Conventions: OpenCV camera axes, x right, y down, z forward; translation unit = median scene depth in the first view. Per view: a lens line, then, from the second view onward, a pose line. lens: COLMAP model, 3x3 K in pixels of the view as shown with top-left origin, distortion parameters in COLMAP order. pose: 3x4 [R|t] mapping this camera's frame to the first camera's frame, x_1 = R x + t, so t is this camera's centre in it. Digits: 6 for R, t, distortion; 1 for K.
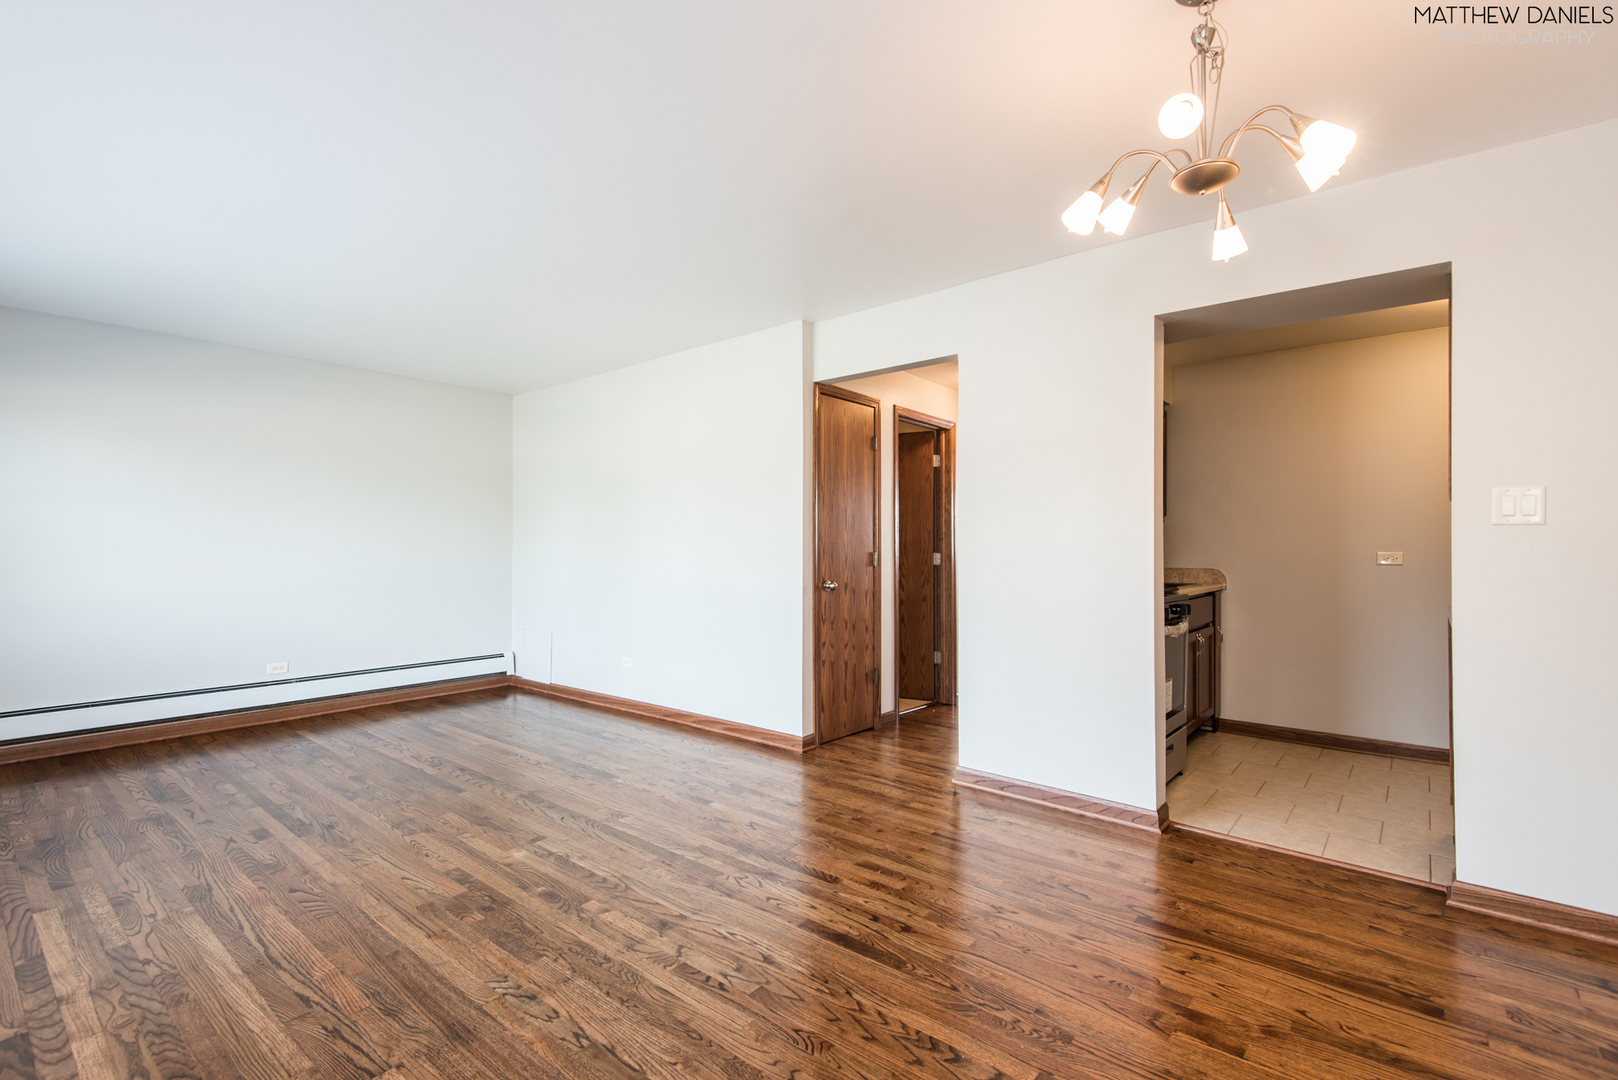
lens RADIAL K [[724.1, 0, 809.0], [0, 724.1, 540.0], [0, 0, 1]] dist [0.001193, 0.000162]
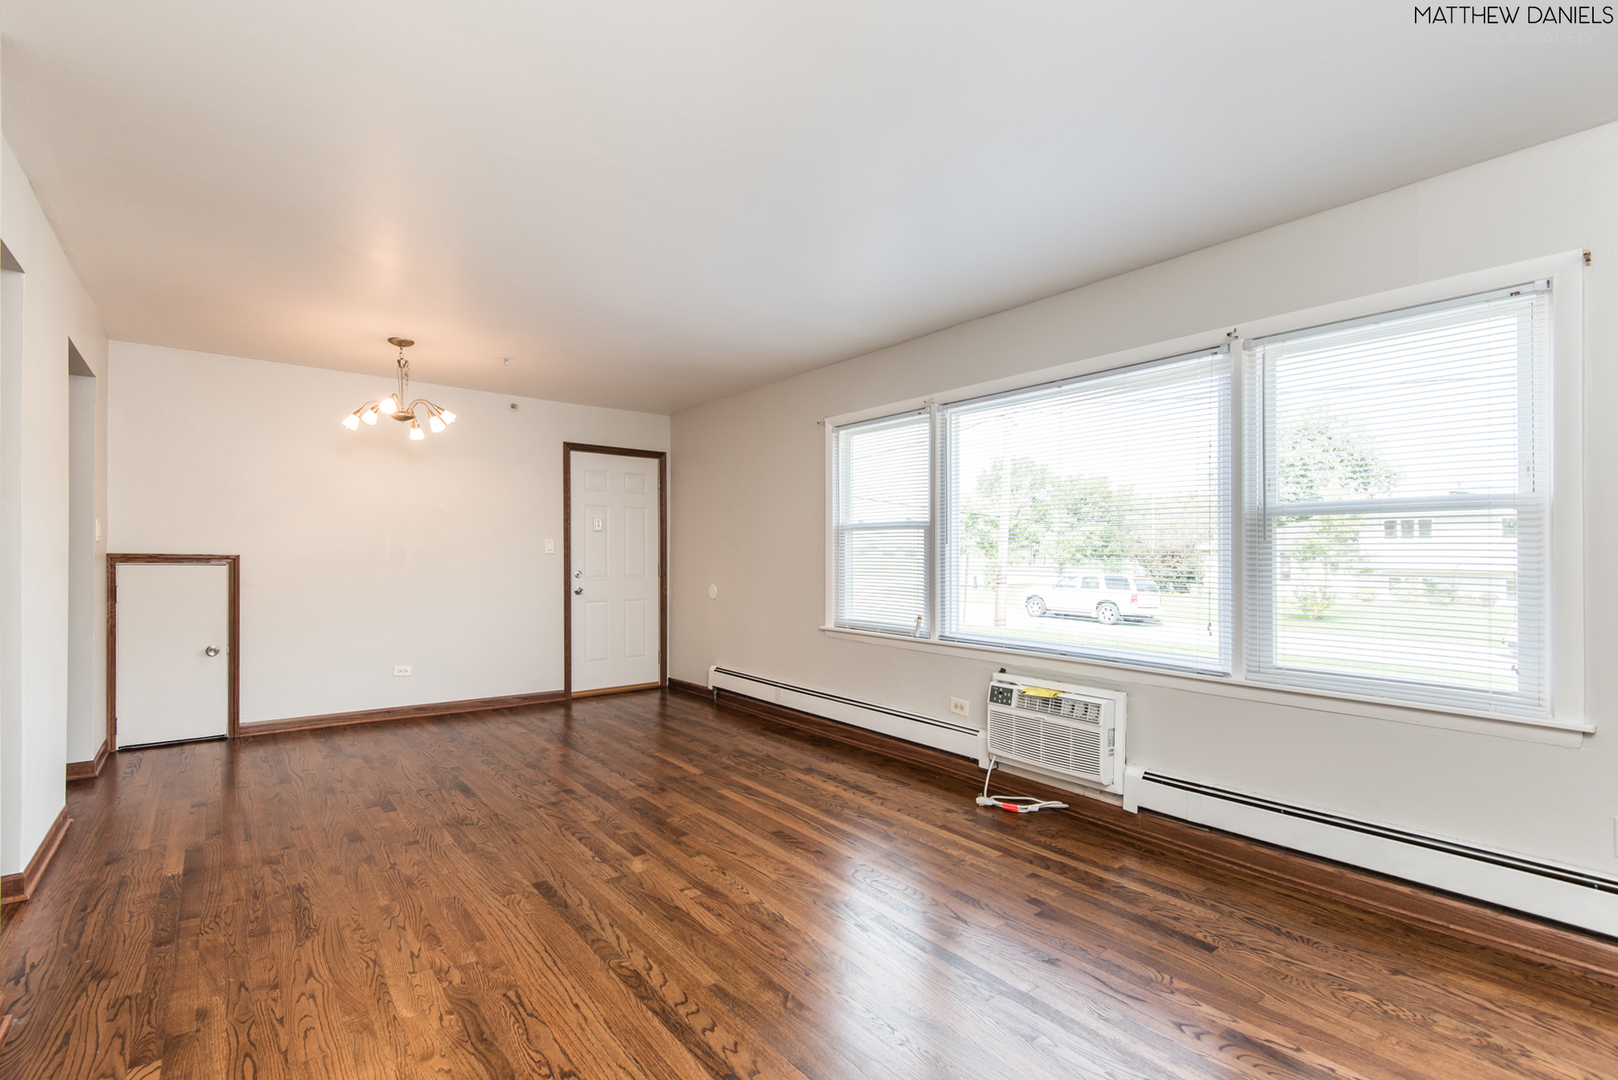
lens RADIAL K [[727.4, 0, 803.9], [0, 727.4, 550.3], [0, 0, 1]] dist [0.025092, -0.014747]
pose [[-0.978751, -0.010070, 0.204803, -0.901015], [-0.014583, 0.999683, -0.020538, 0.017853], [-0.204532, -0.023088, -0.978588, 2.121738]]
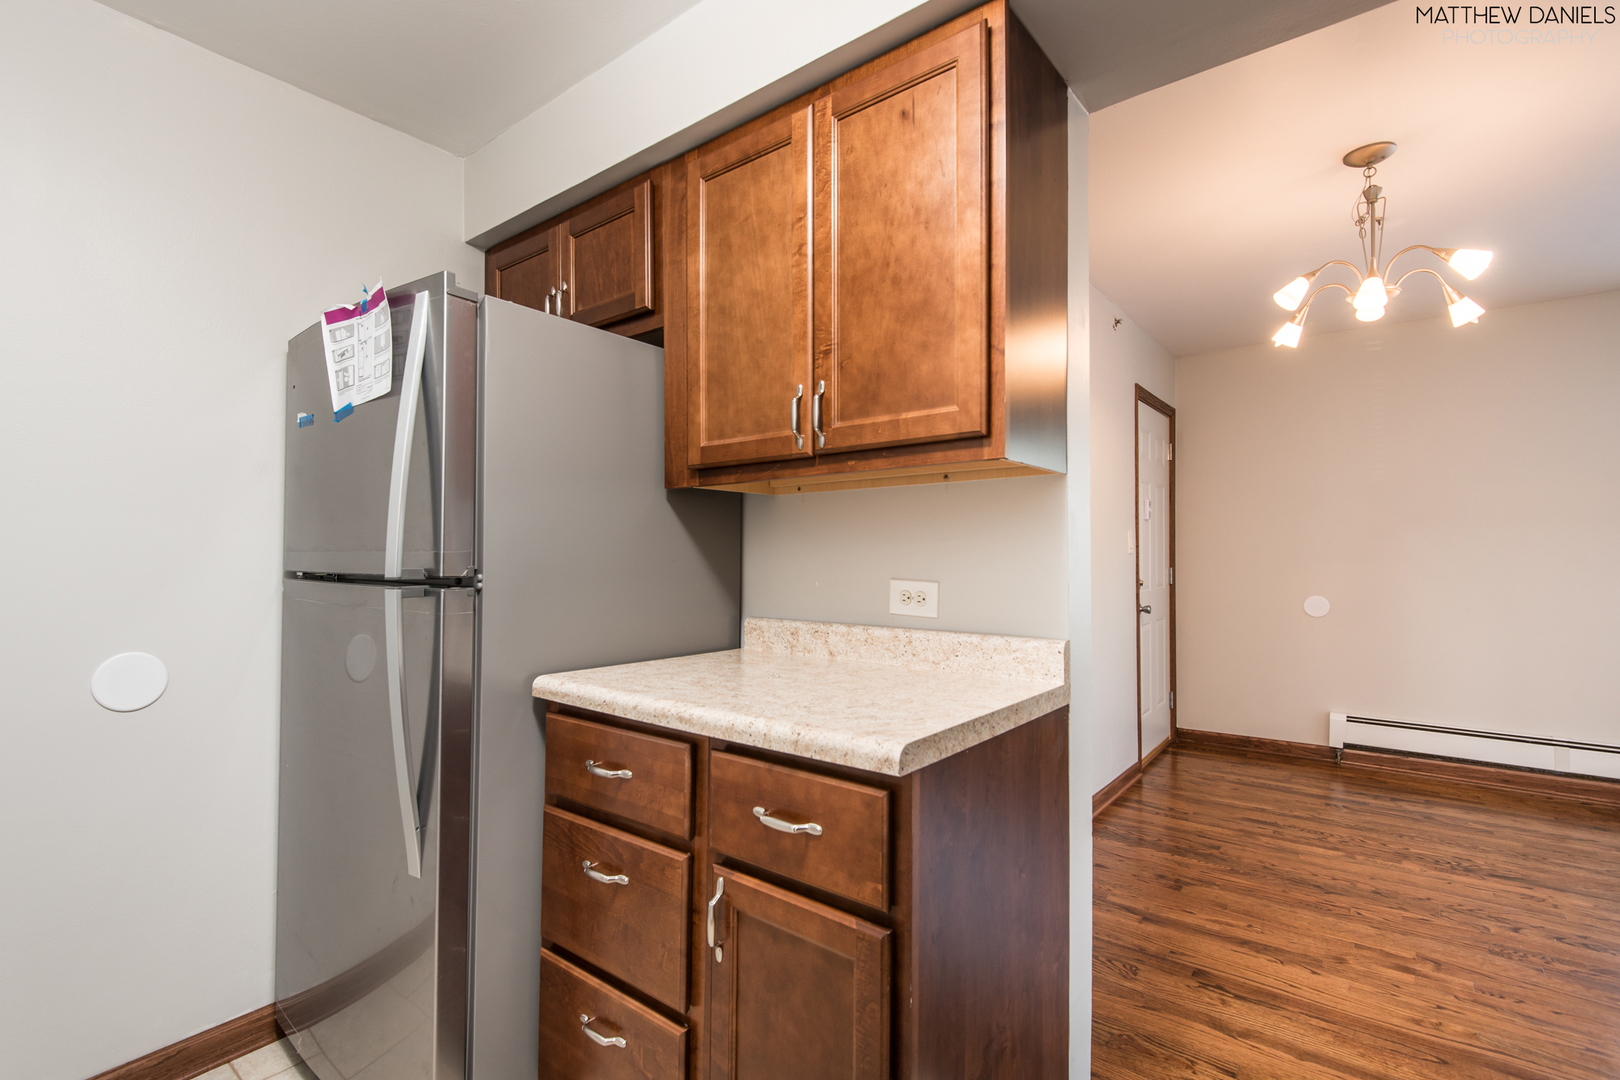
lens RADIAL K [[728.3, 0, 804.8], [0, 728.3, 550.4], [0, 0, 1]] dist [0.025092, -0.014747]
pose [[-0.999537, 0.000760, -0.030428, 1.073925], [0.001287, 0.999850, -0.017293, 0.005945], [0.030410, -0.017324, -0.999387, 1.518427]]
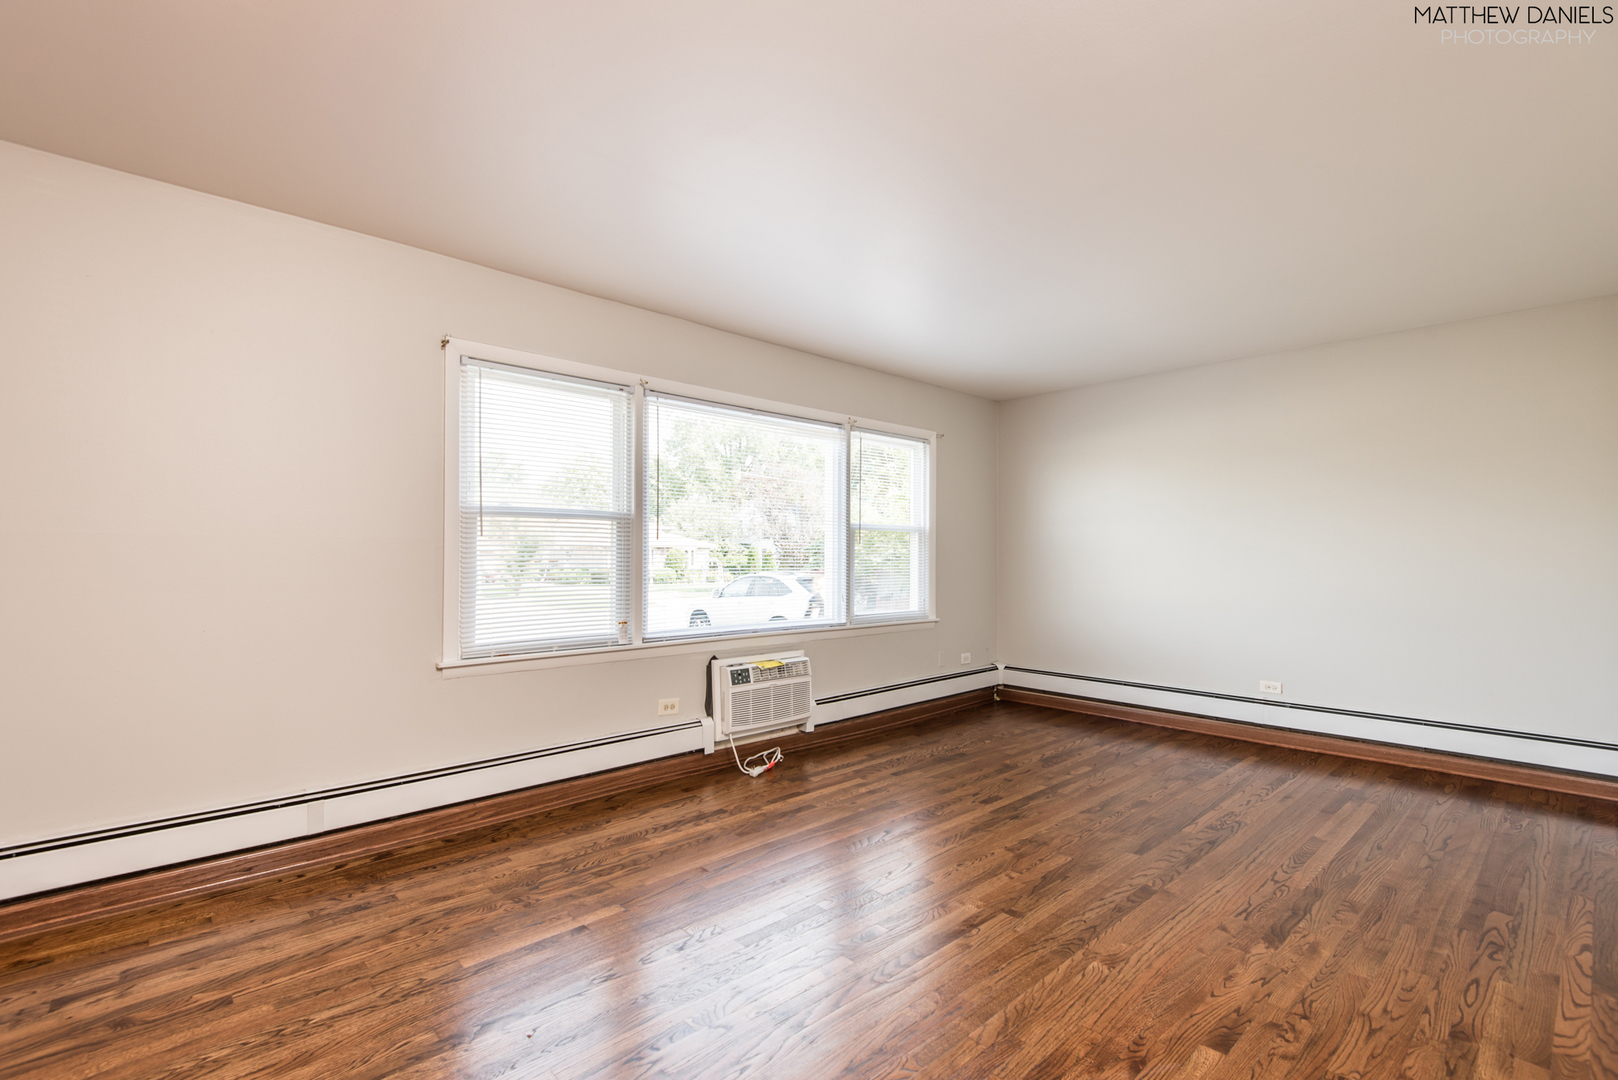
lens RADIAL K [[729.9, 0, 801.2], [0, 729.9, 533.2], [0, 0, 1]] dist [0.028746, -0.011198]
pose [[-0.135315, -0.031049, -0.990316, 0.573991], [0.008655, 0.999434, -0.032517, 0.005882], [0.990765, -0.012971, -0.134970, 1.003134]]
